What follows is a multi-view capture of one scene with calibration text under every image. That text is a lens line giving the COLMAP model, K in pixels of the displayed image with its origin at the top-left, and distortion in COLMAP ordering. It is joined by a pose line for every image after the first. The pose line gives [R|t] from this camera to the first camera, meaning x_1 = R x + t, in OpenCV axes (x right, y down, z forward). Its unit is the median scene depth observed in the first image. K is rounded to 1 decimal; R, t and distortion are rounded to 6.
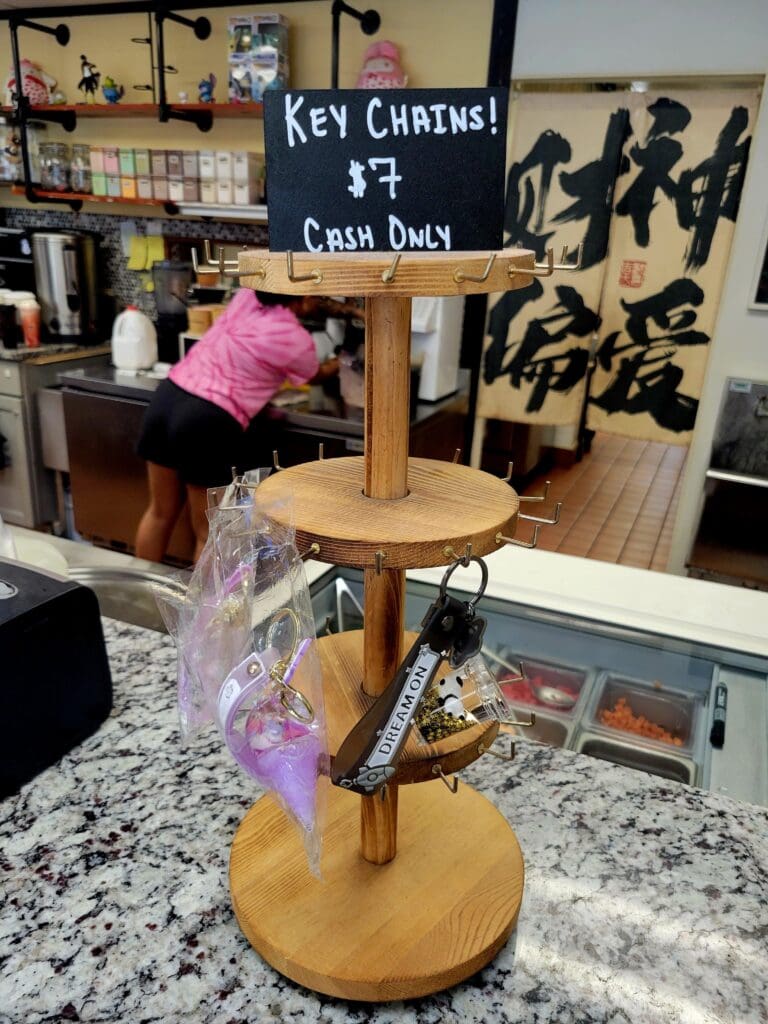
lens RADIAL K [[770.0, 0, 381.3], [0, 770.0, 512.0], [0, 0, 1]] dist [0.049562, -0.030792]
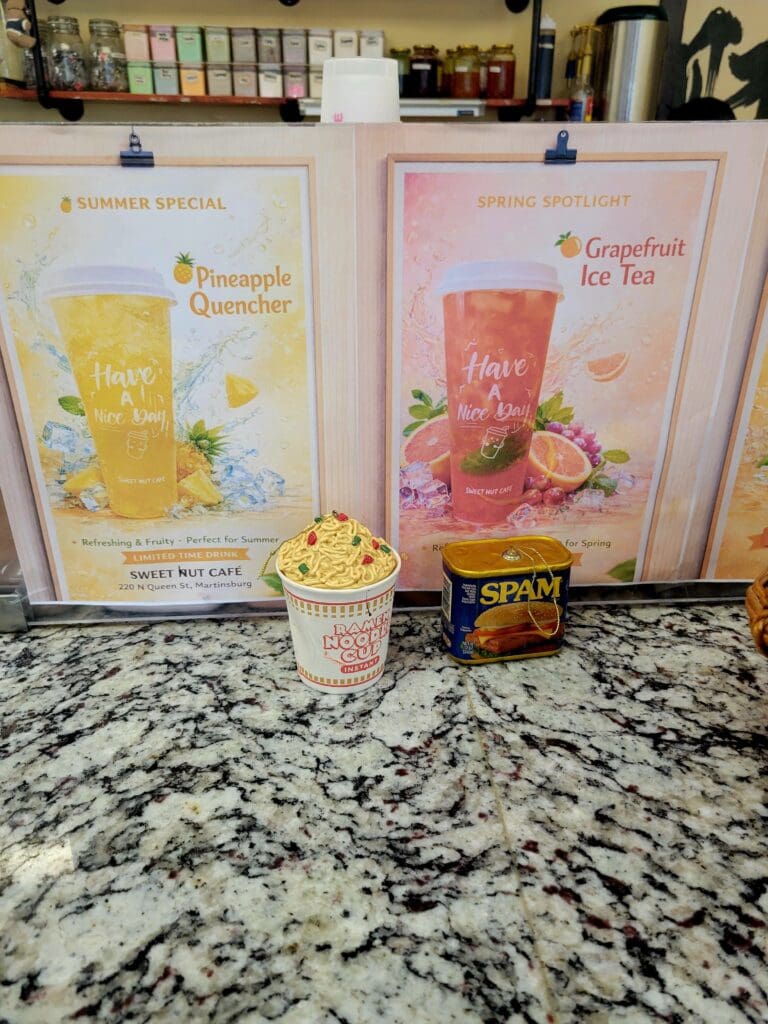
lens RADIAL K [[770.0, 0, 381.3], [0, 770.0, 512.0], [0, 0, 1]] dist [0.049562, -0.030792]
pose [[0.887230, -0.224582, 0.402970, -0.588686], [0.197119, 0.974302, 0.108993, -0.066764], [-0.417093, -0.017269, 0.908700, 0.254744]]
